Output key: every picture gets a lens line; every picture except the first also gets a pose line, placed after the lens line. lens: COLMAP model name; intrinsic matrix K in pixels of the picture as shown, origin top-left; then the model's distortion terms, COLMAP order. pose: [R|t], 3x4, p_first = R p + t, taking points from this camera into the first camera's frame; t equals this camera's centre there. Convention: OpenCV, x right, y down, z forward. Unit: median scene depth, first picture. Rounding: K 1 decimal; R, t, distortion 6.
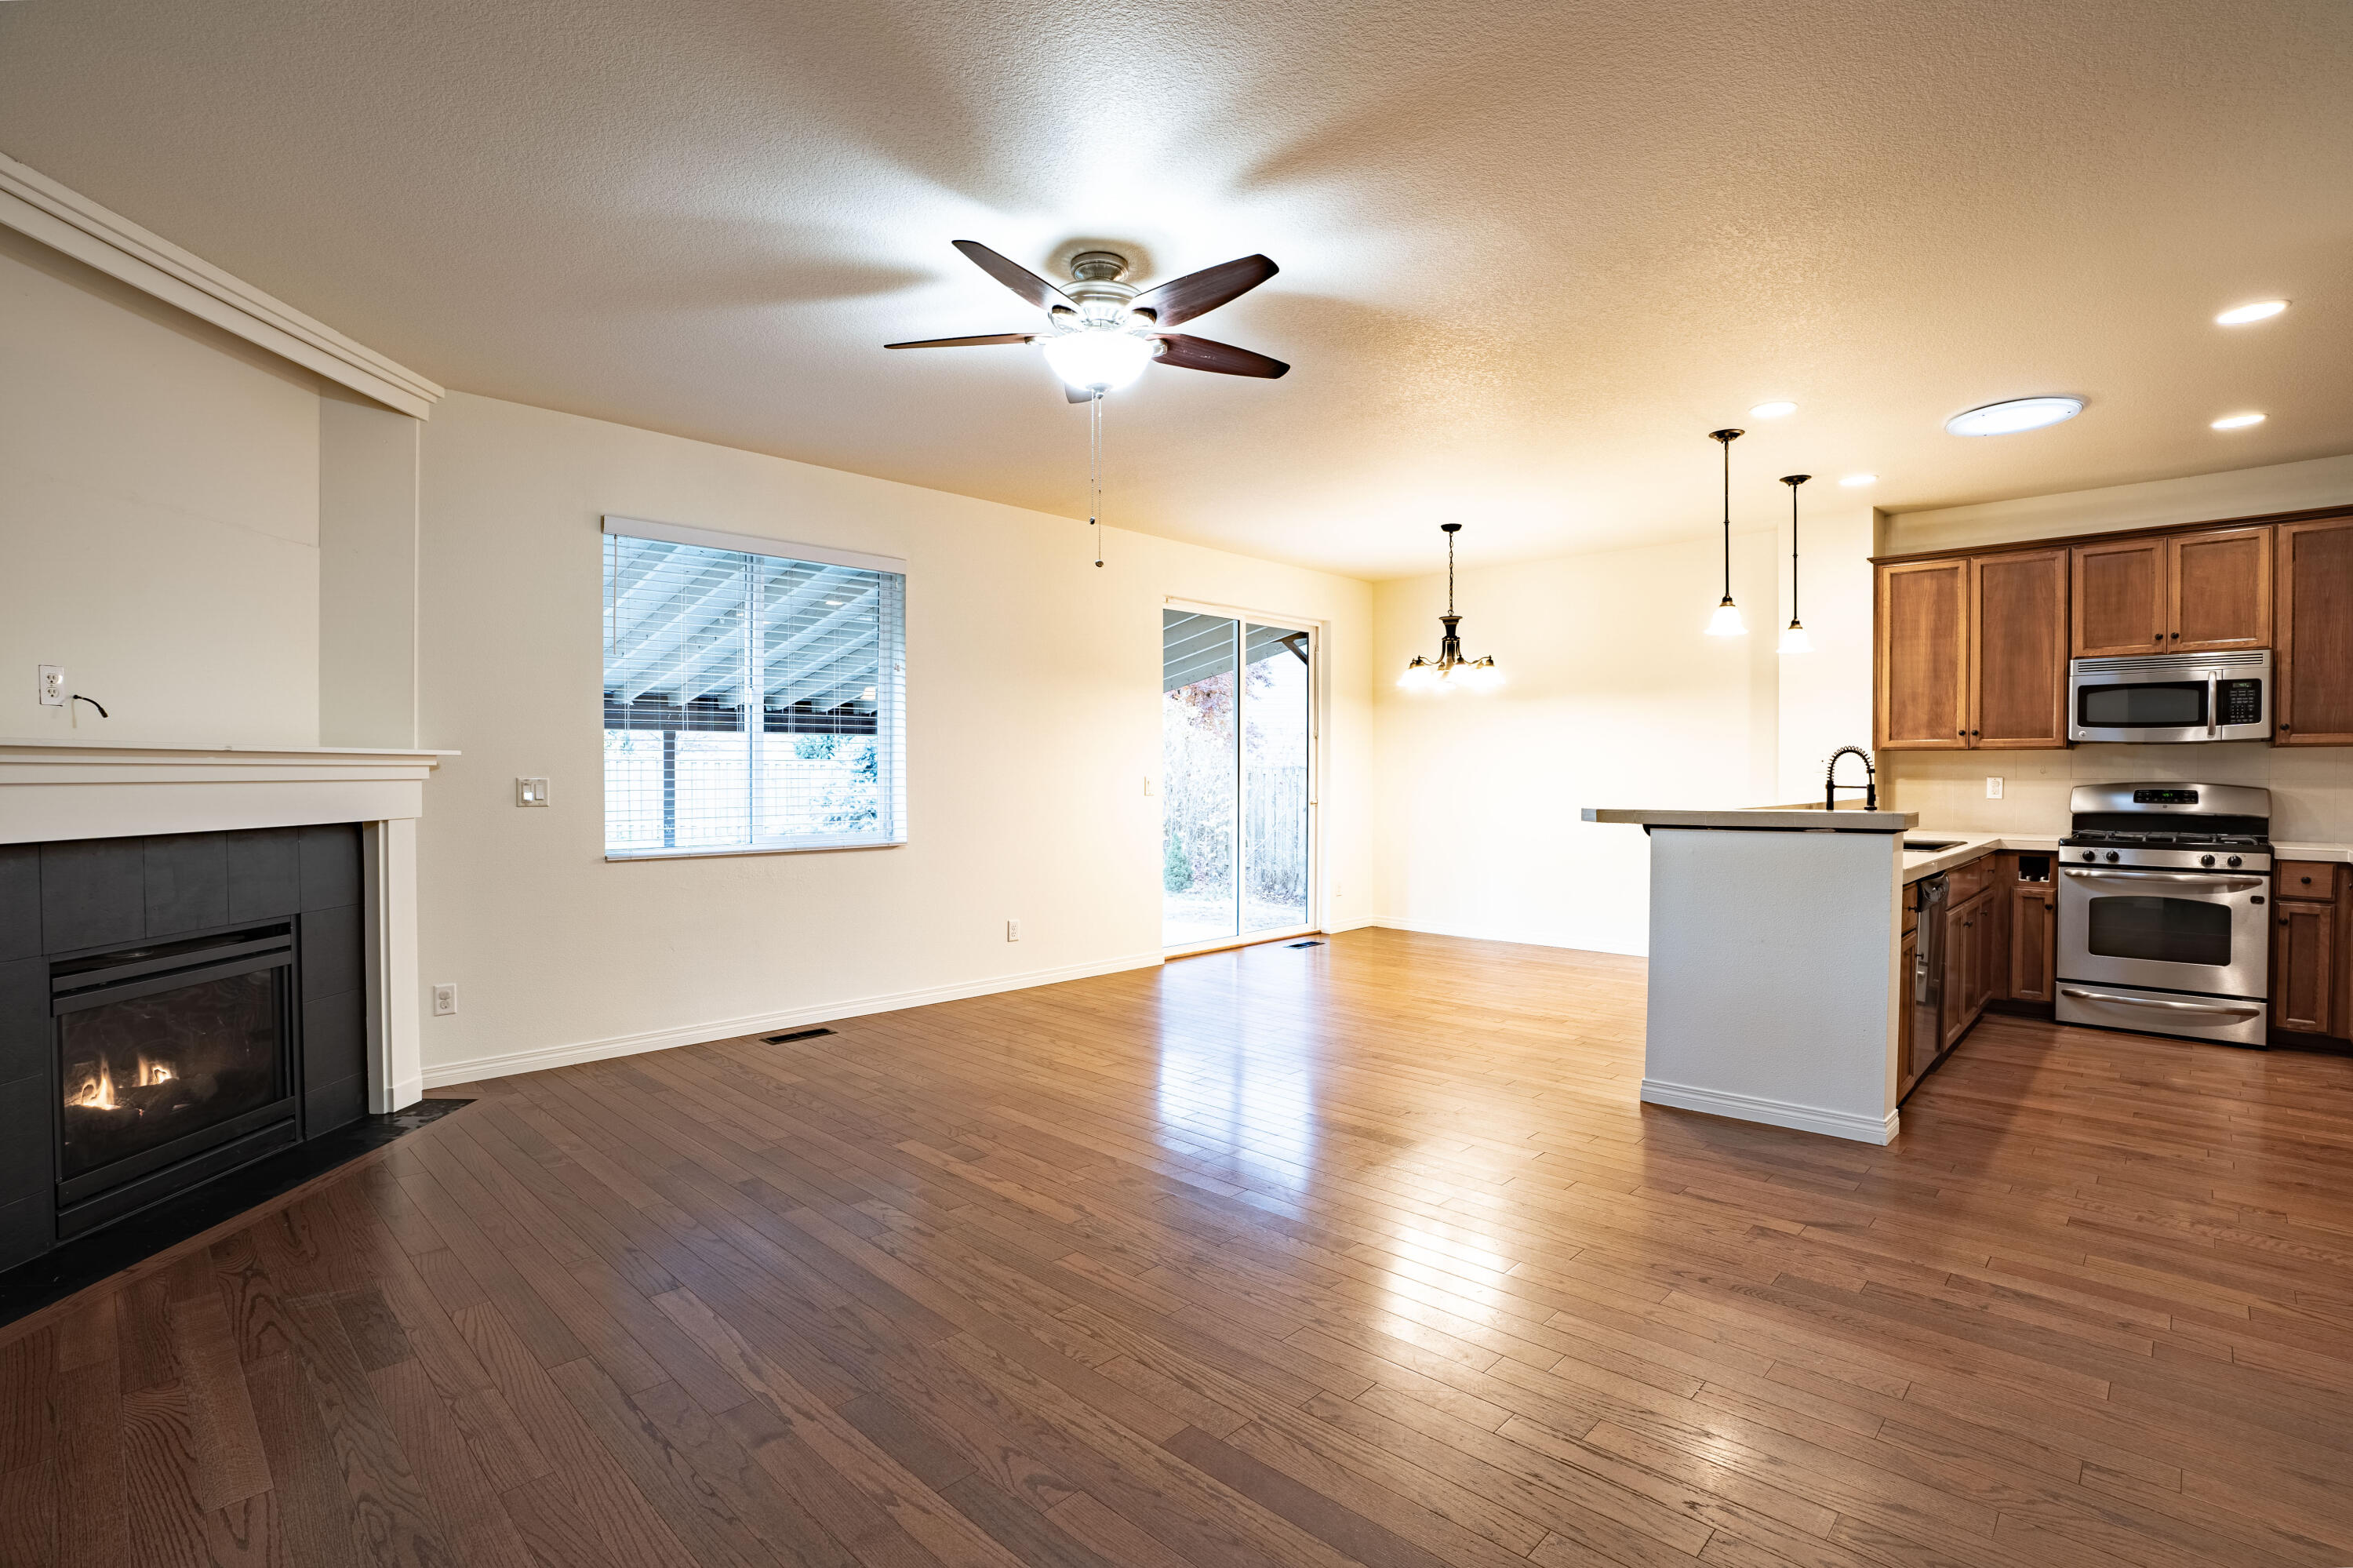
lens RADIAL K [[1088.9, 0, 1193.9], [0, 1088.9, 791.5], [0, 0, 1]] dist [-0.047357, 0.014293]
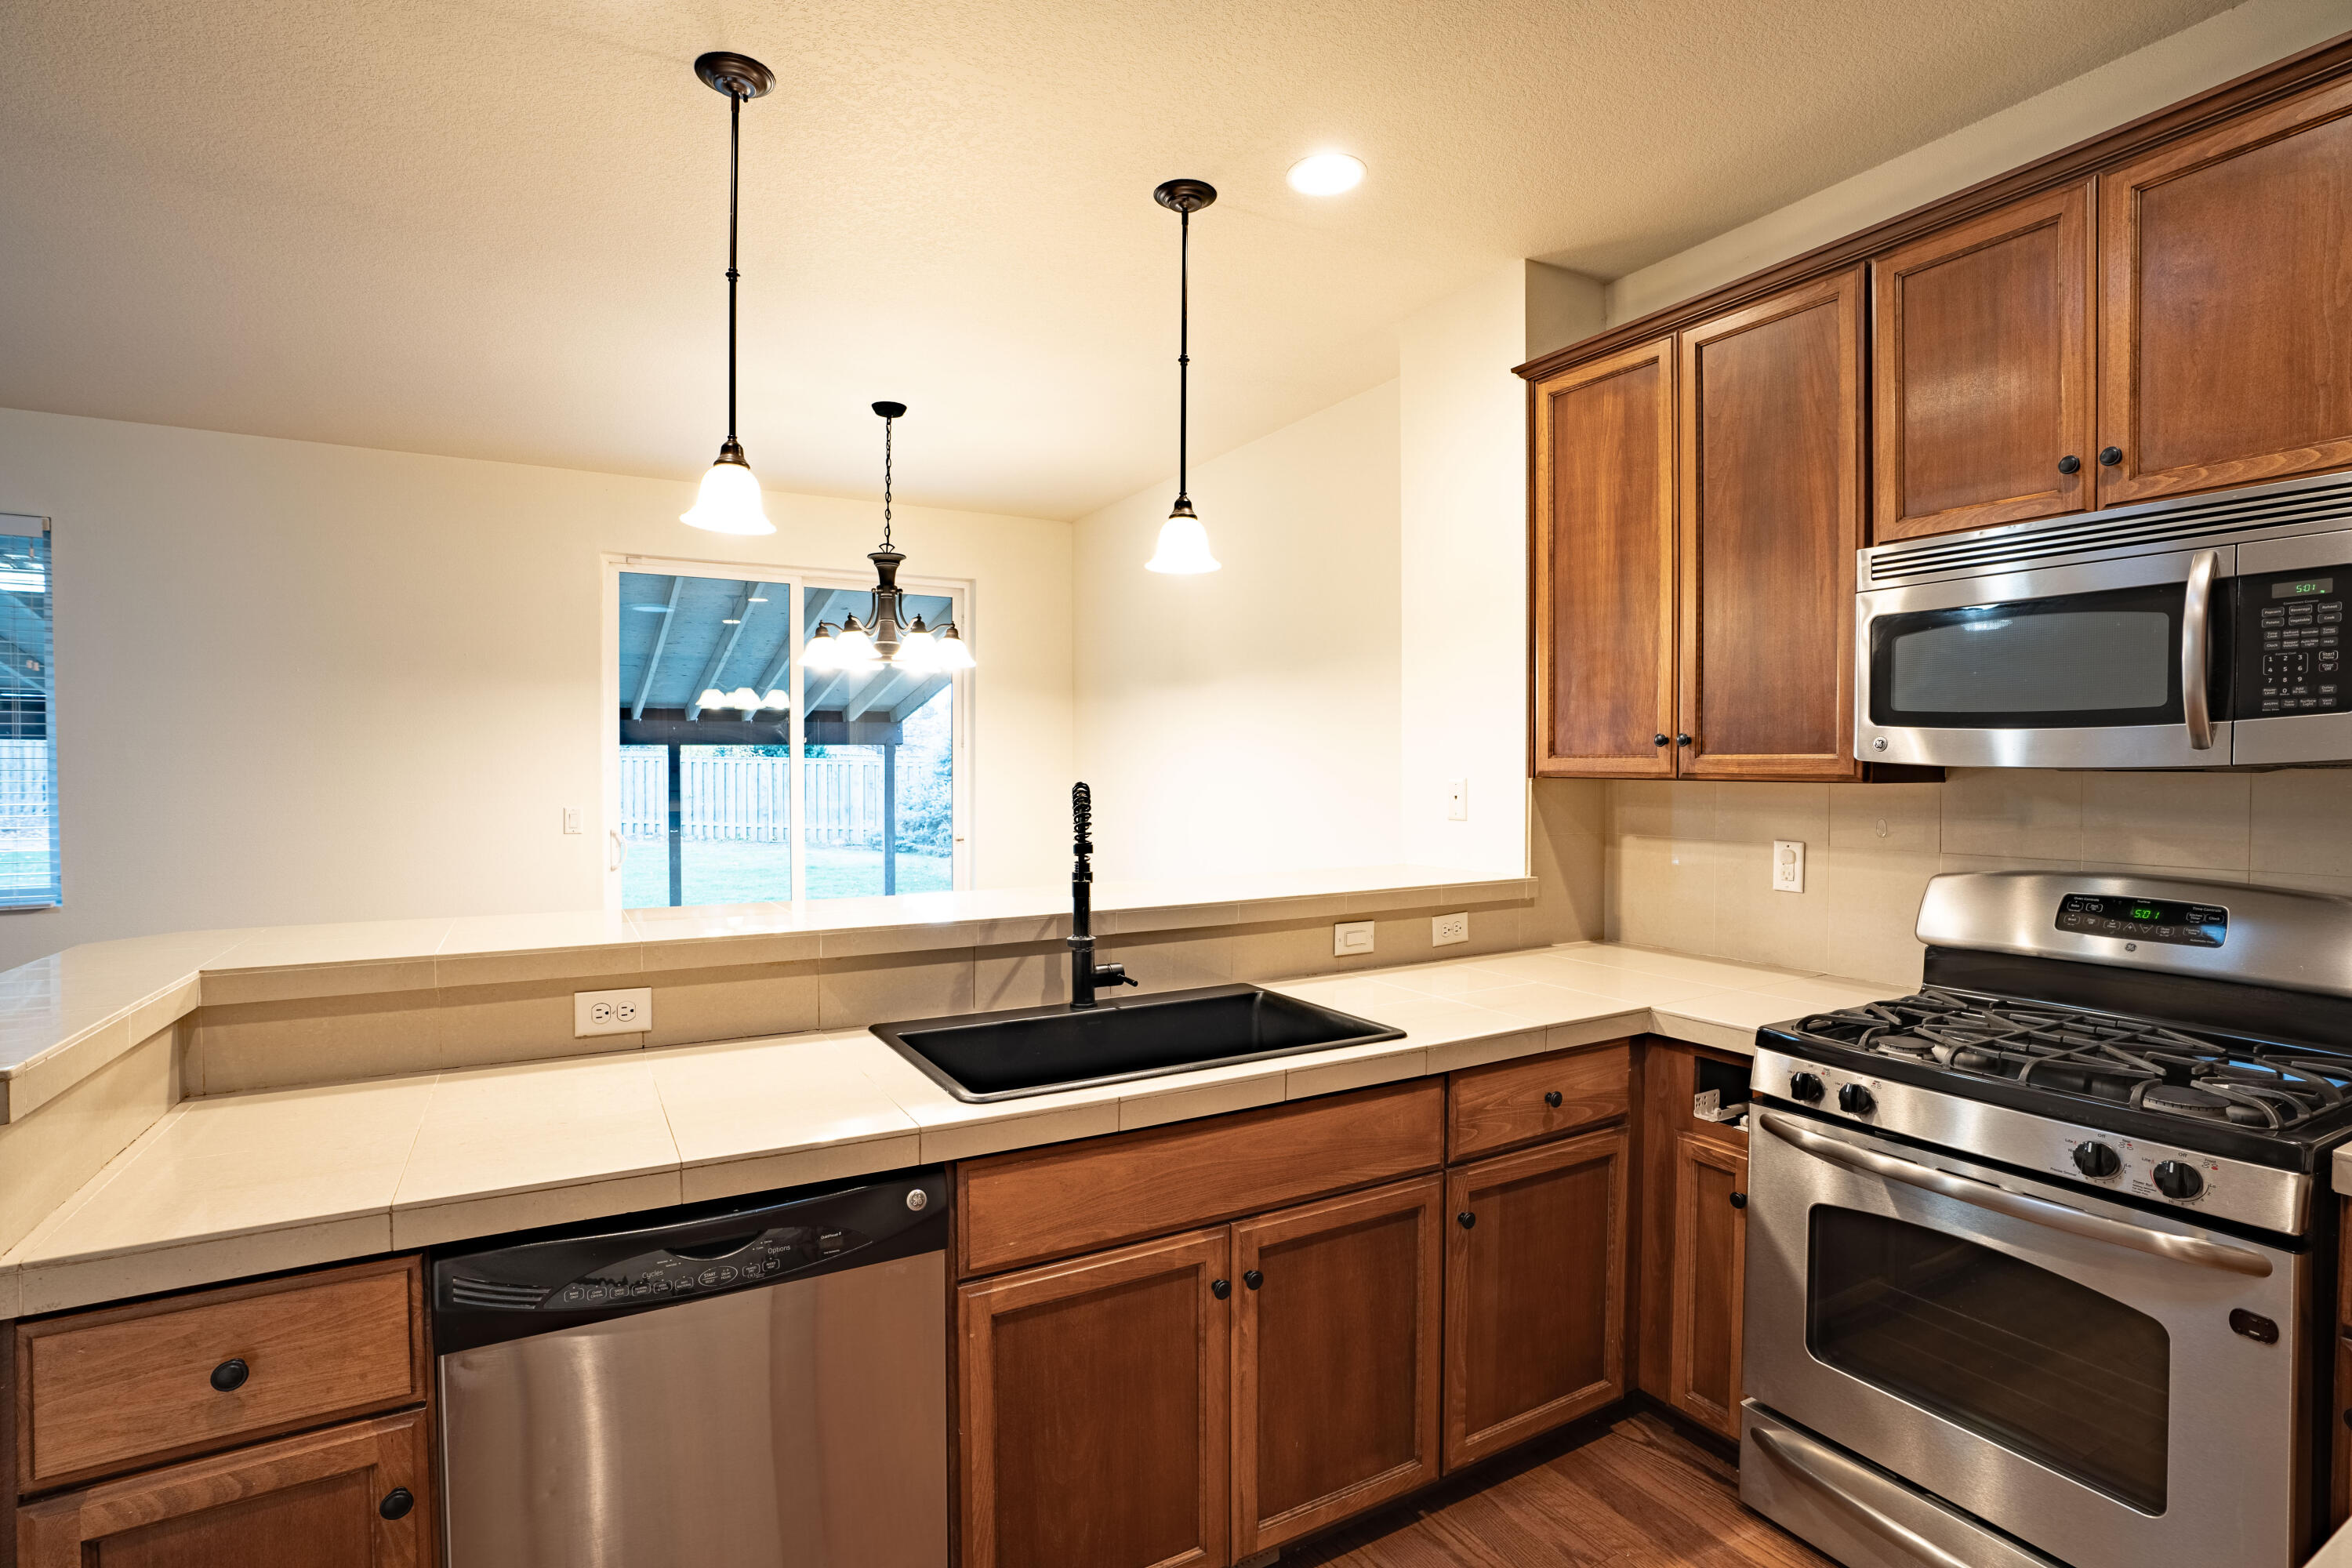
lens RADIAL K [[1118.7, 0, 1194.9], [0, 1118.7, 790.9], [0, 0, 1]] dist [-0.054591, 0.020744]
pose [[0.959941, 0.006027, -0.280136, 0.698957], [-0.004791, 0.999976, 0.005099, -0.037752], [0.280160, -0.003553, 0.959947, 0.545351]]
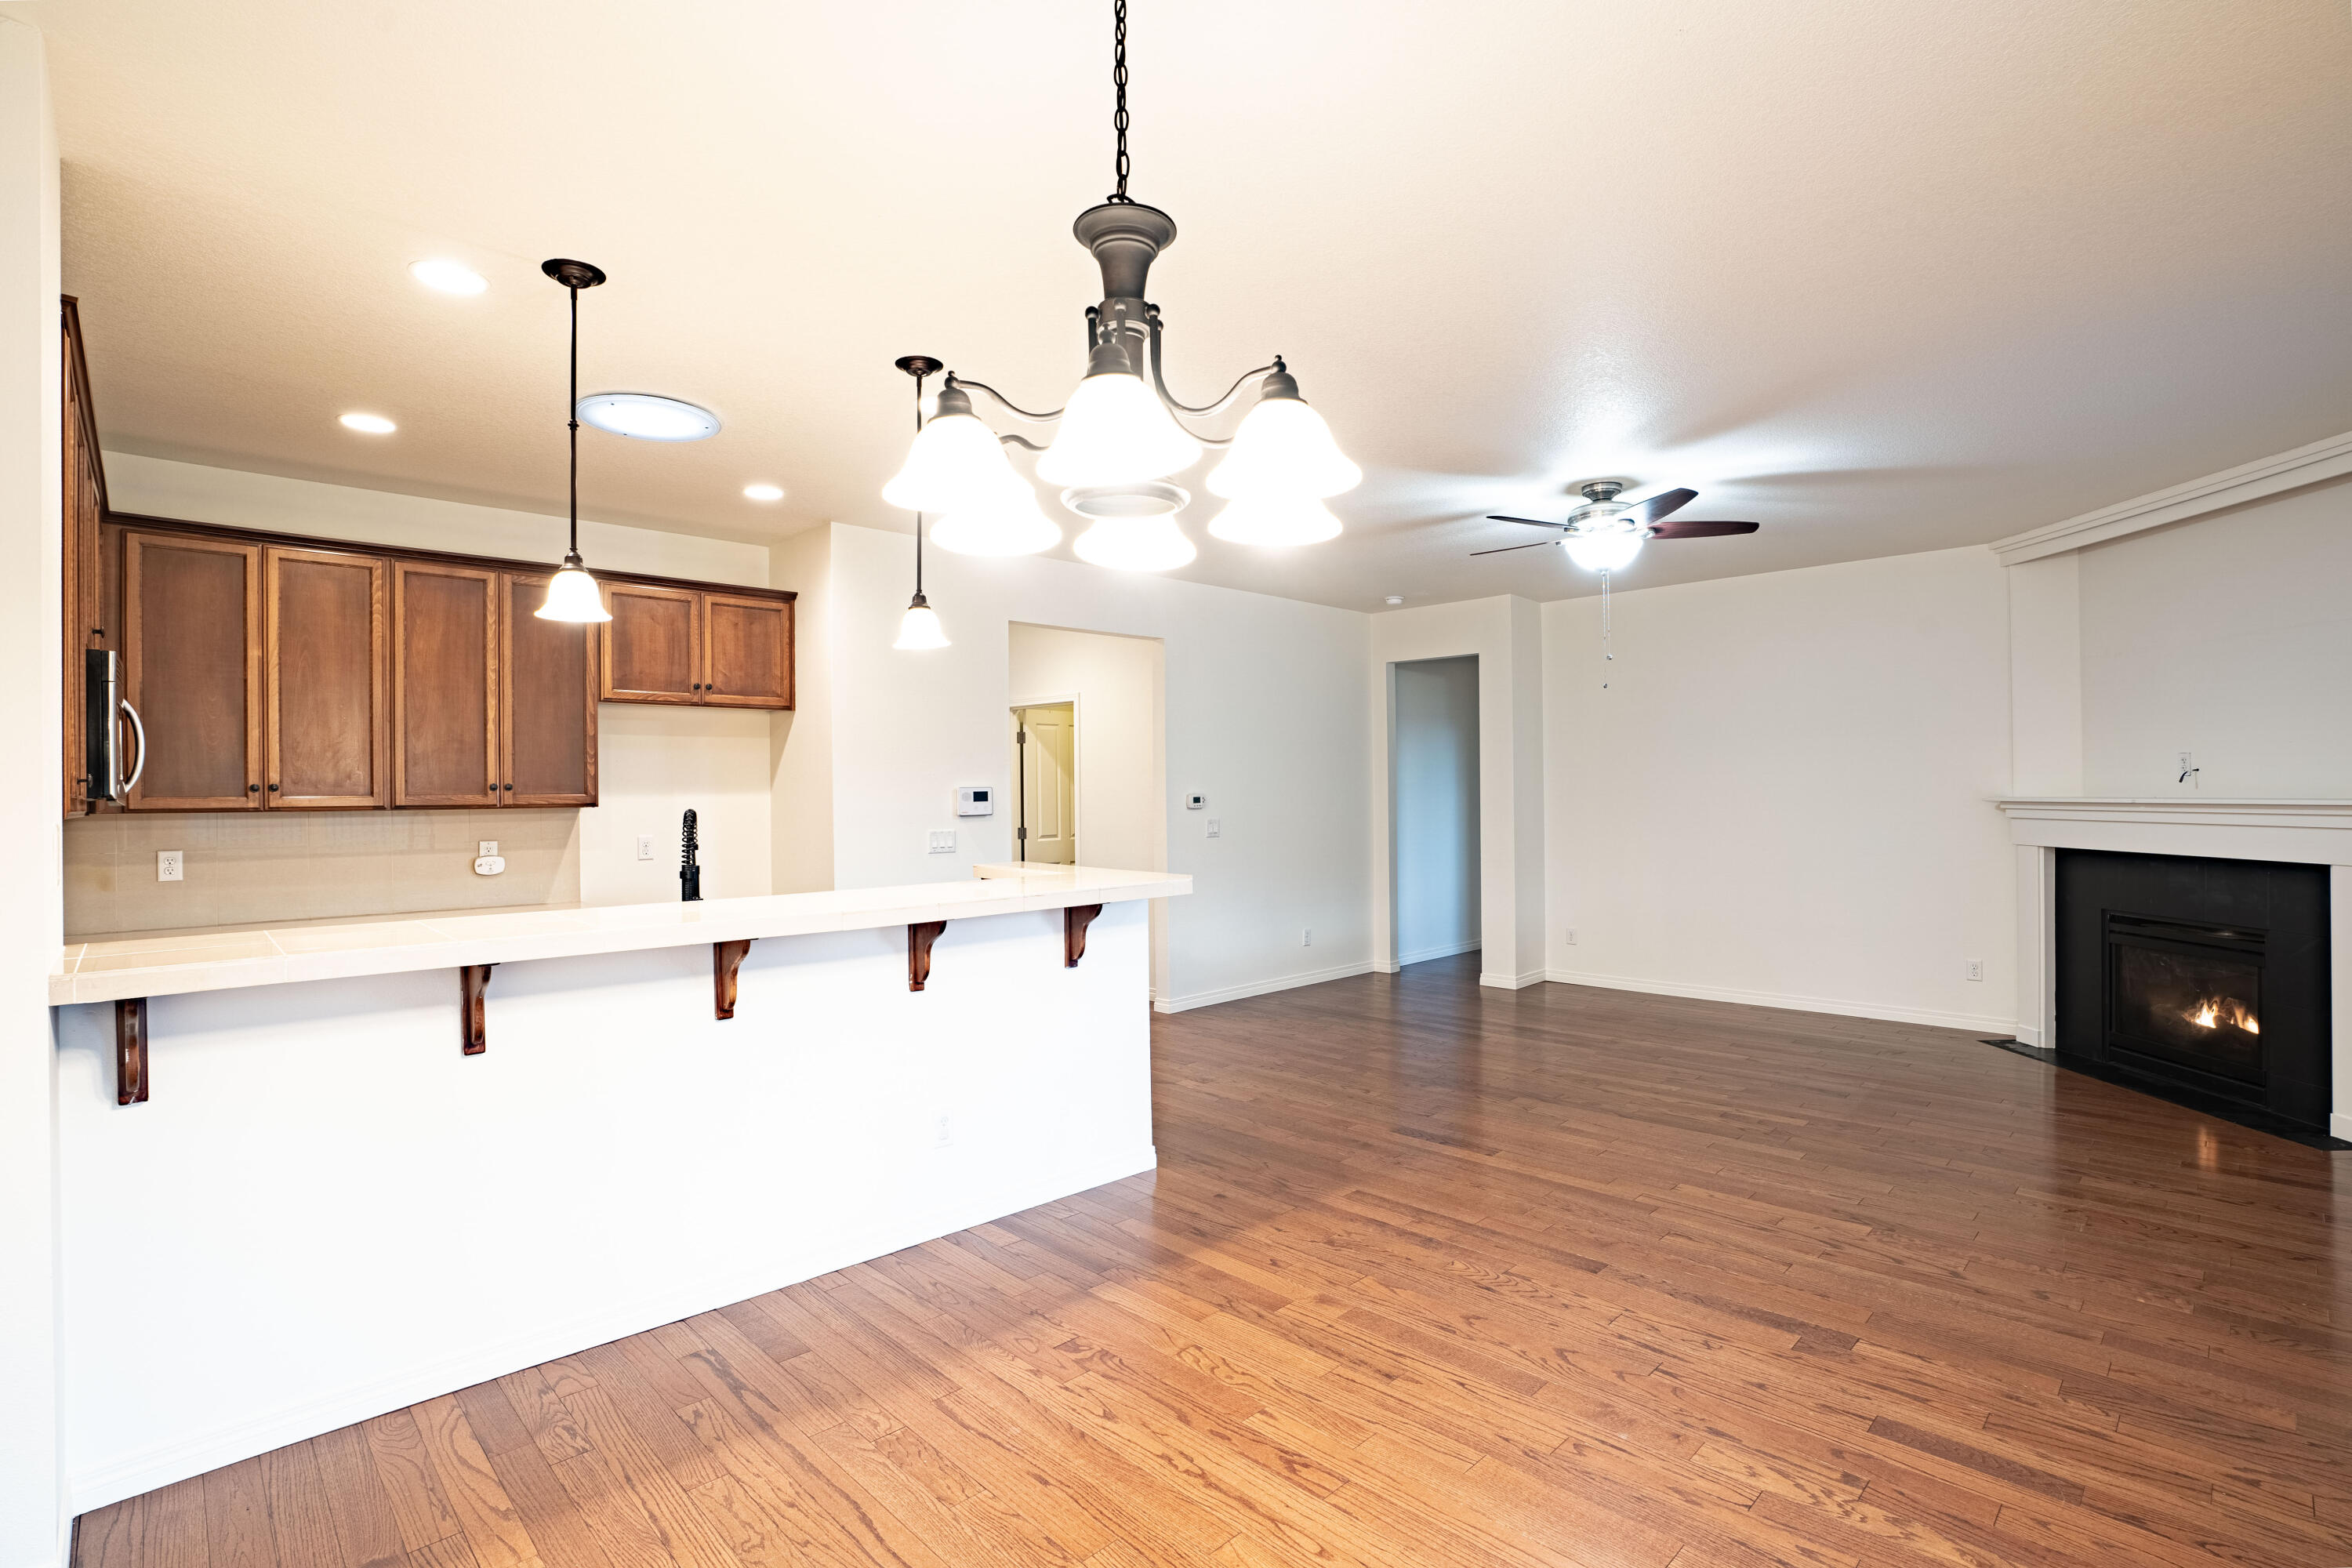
lens RADIAL K [[1088.3, 0, 1189.5], [0, 1088.3, 795.5], [0, 0, 1]] dist [-0.047357, 0.014293]
pose [[-0.999488, 0.009623, 0.030530, 0.260843], [0.010191, 0.999776, 0.018524, -0.052688], [-0.030345, 0.018826, -0.999362, 1.476480]]
